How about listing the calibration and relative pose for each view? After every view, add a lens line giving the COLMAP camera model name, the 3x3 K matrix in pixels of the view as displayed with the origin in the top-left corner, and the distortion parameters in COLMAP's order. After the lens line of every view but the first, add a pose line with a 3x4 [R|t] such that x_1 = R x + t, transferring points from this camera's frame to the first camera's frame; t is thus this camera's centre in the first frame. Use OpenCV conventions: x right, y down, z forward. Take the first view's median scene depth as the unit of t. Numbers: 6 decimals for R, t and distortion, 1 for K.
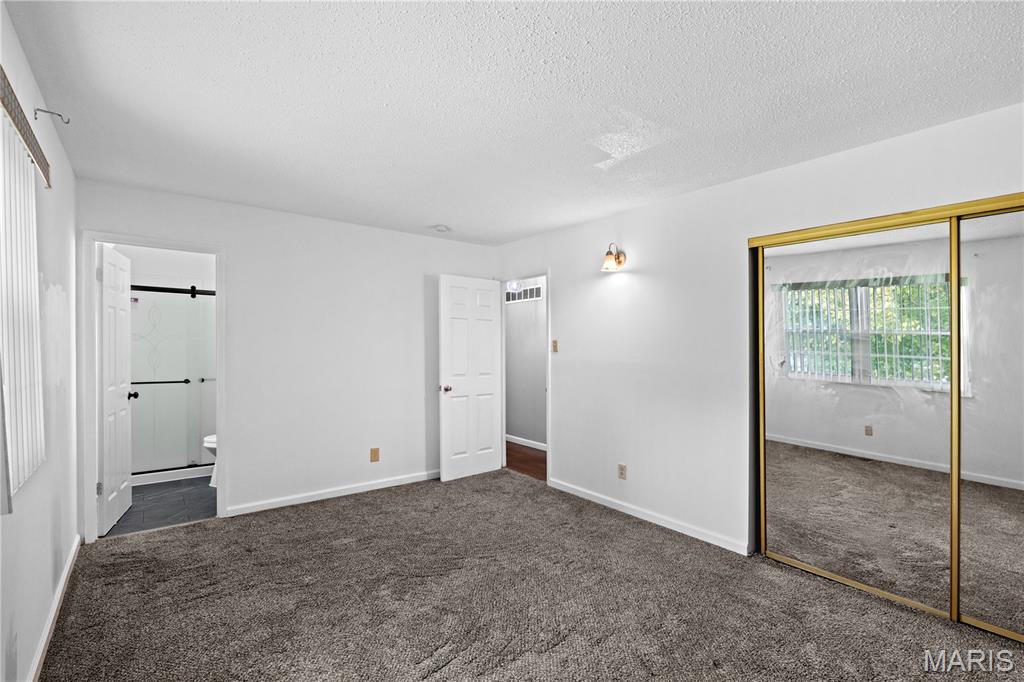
lens RADIAL K [[461.5, 0, 506.4], [0, 461.5, 343.1], [0, 0, 1]] dist [0.000064, -0.001067]
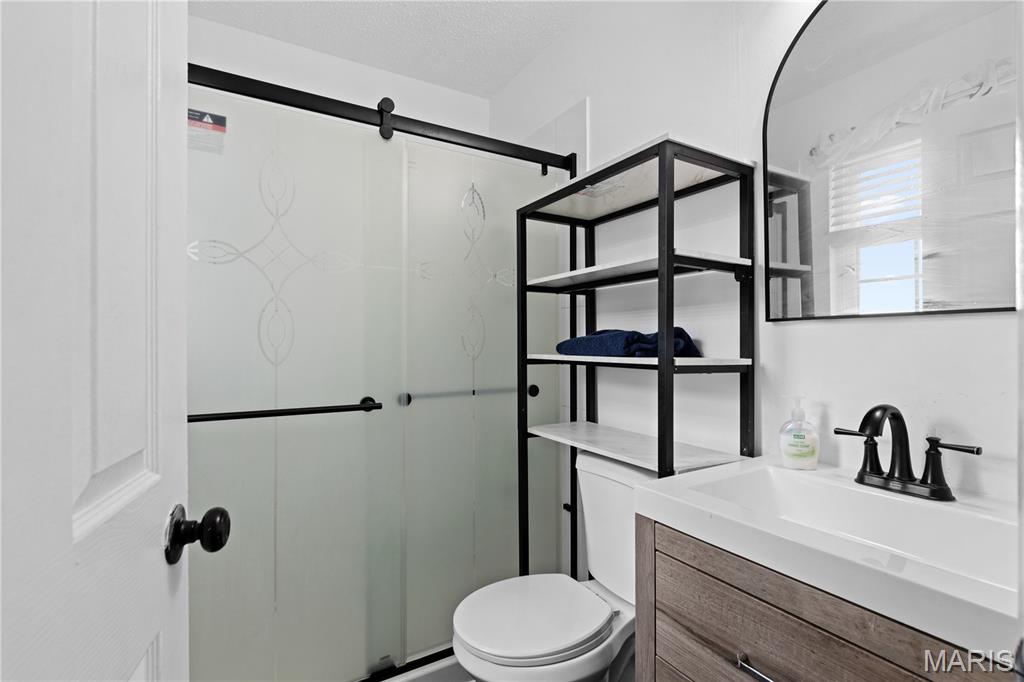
lens RADIAL K [[489.8, 0, 517.5], [0, 489.8, 342.6], [0, 0, 1]] dist [-0.018524, 0.000806]
pose [[0.991290, -0.005362, -0.131586, -0.552325], [0.005110, 0.999984, -0.002248, 0.042689], [0.131596, 0.001556, 0.991302, 0.690693]]
